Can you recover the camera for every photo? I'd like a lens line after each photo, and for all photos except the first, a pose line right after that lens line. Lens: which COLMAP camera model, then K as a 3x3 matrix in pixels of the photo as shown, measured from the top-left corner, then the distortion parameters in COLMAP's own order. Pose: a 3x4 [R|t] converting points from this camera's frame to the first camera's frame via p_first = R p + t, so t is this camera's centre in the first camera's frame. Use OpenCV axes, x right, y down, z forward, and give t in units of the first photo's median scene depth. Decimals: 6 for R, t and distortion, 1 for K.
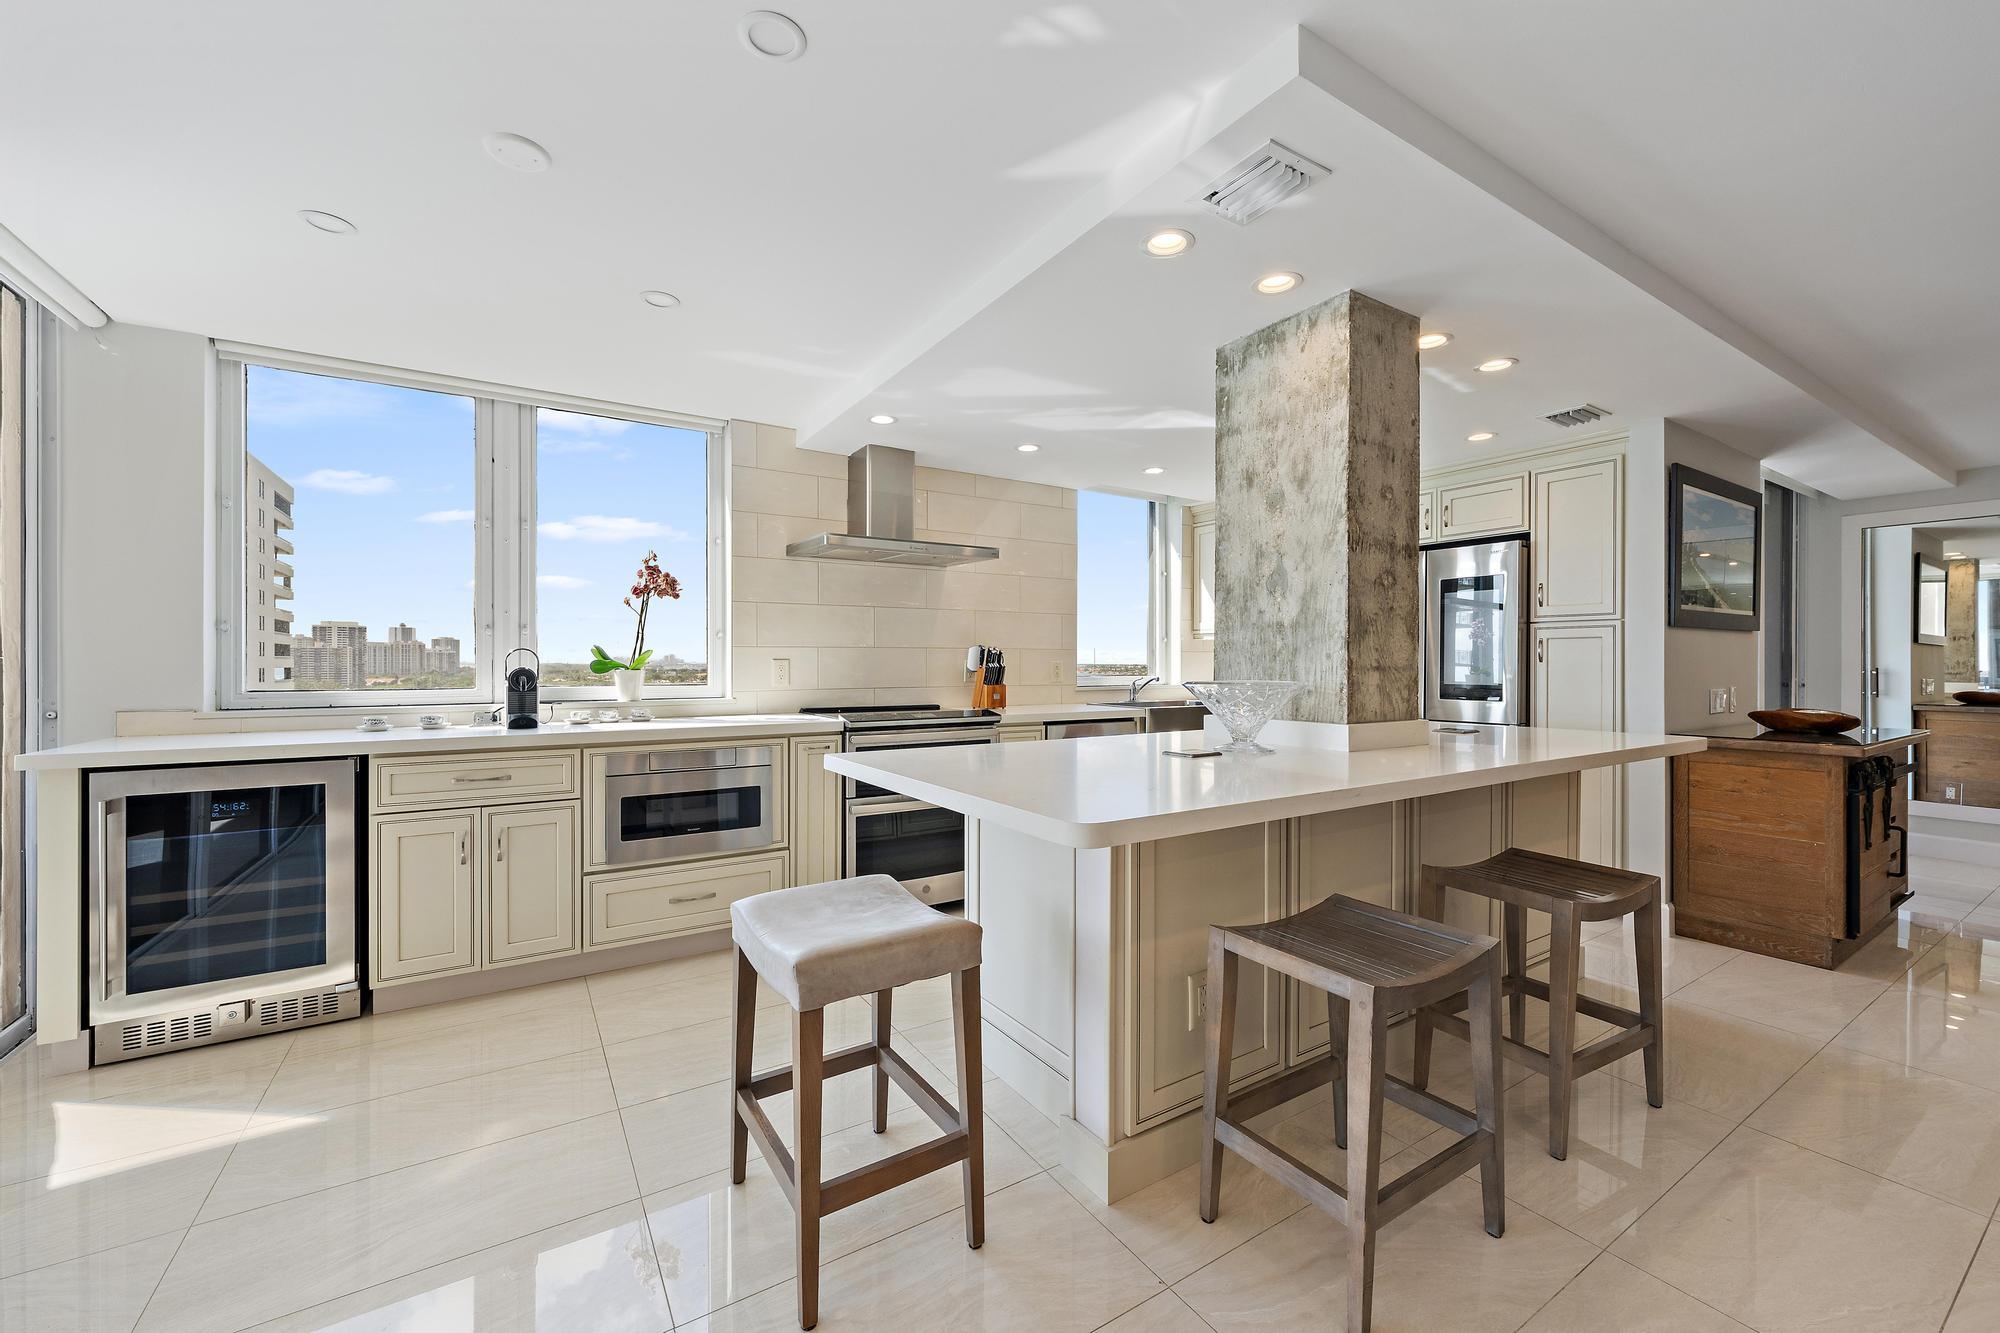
lens RADIAL K [[779.3, 0, 996.7], [0, 779.3, 666.5], [0, 0, 1]] dist [-0.001963, 0.000349]
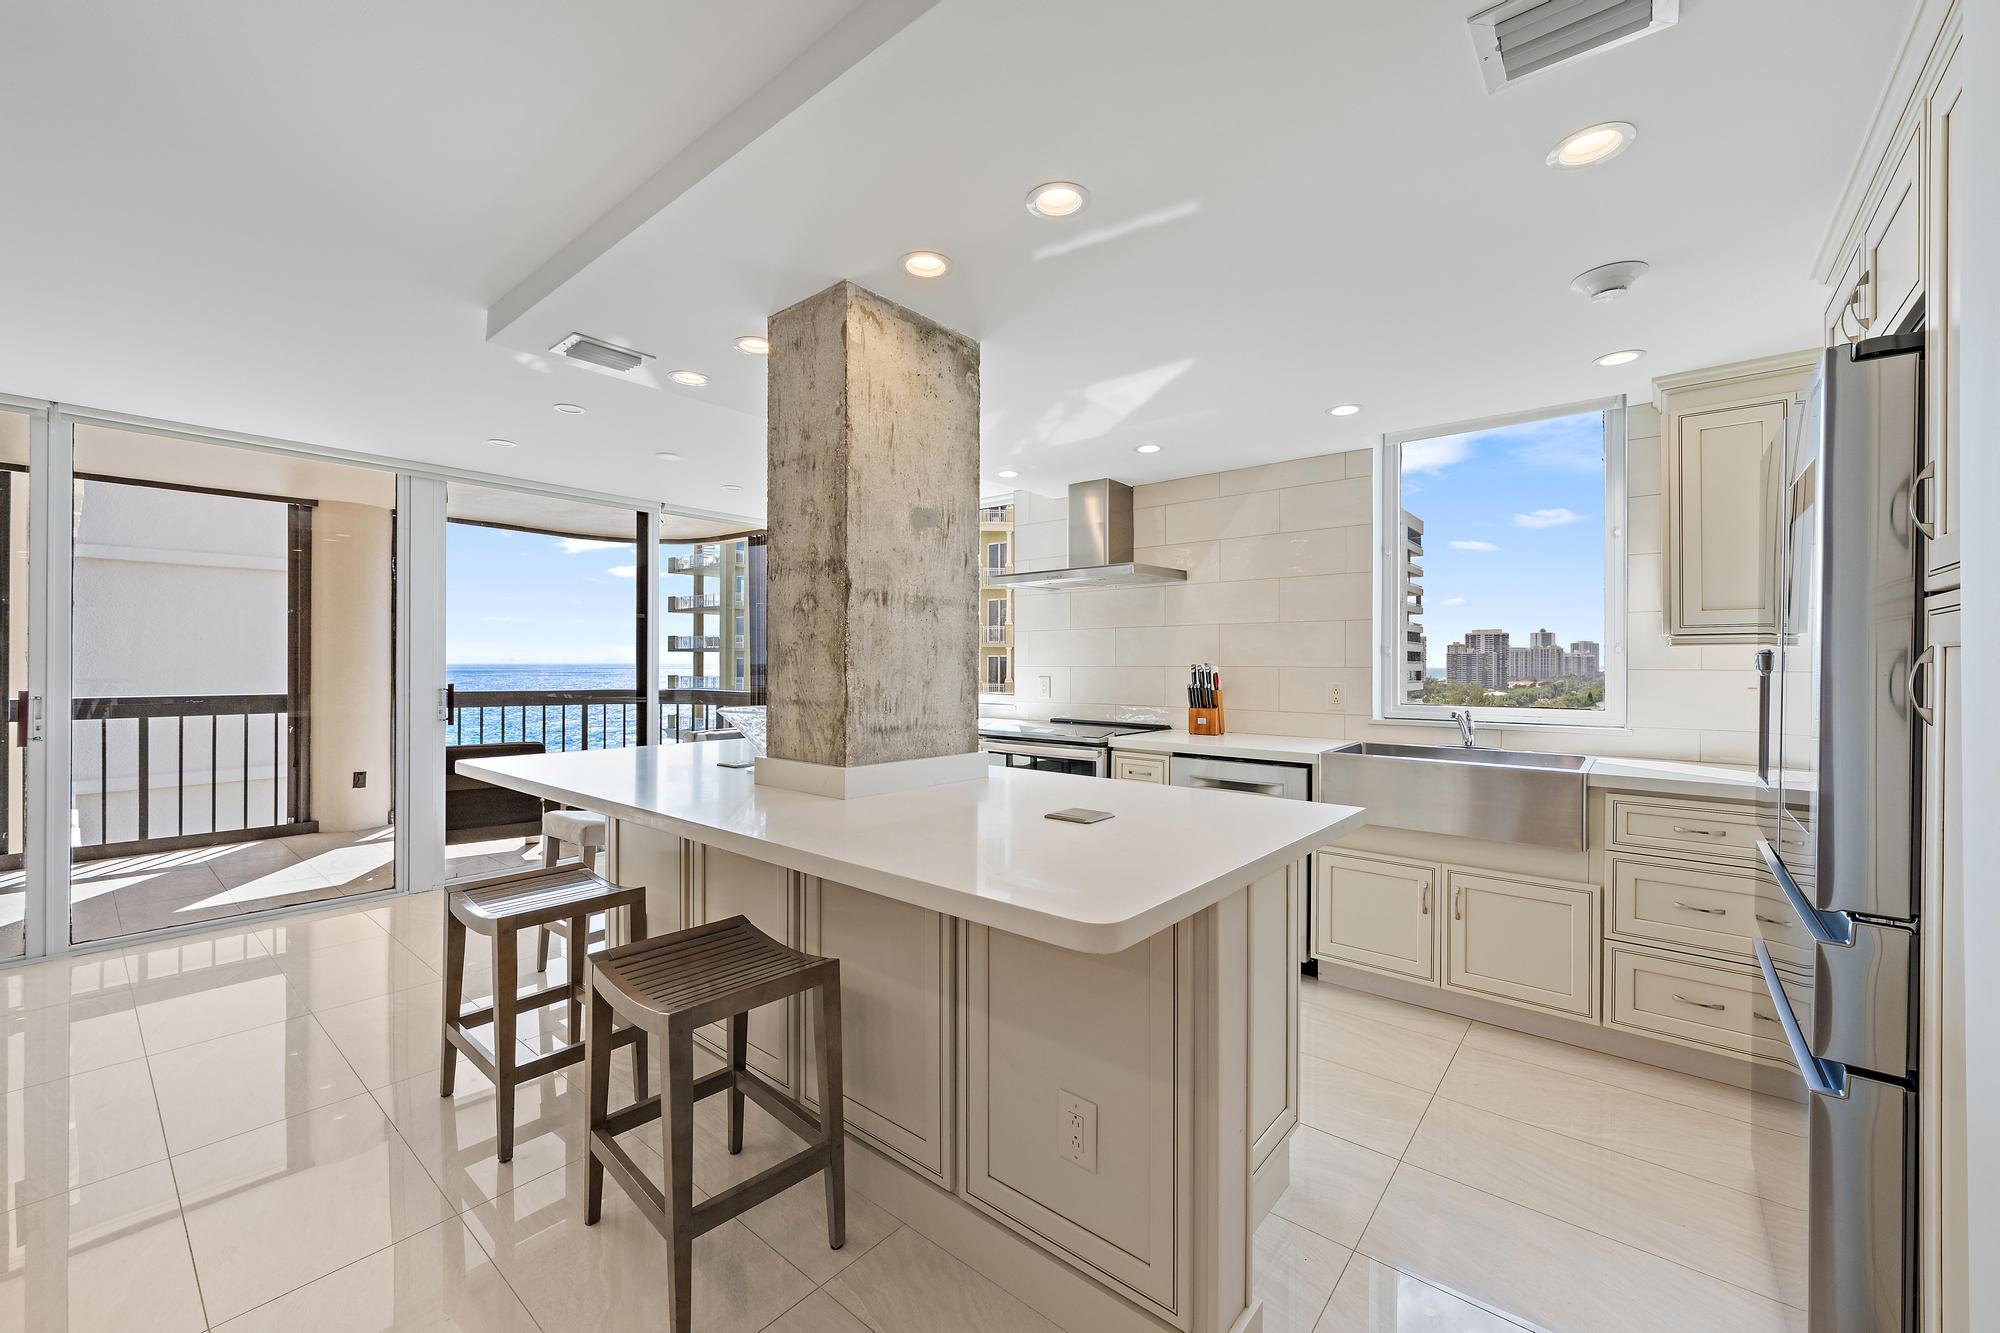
lens RADIAL K [[779.3, 0, 1010.1], [0, 779.3, 665.8], [0, 0, 1]] dist [-0.001963, 0.000349]
pose [[0.314013, 0.002276, -0.949416, 1.211969], [-0.008201, 0.999966, -0.000315, -0.035491], [0.949383, 0.007885, 0.314021, 0.799778]]
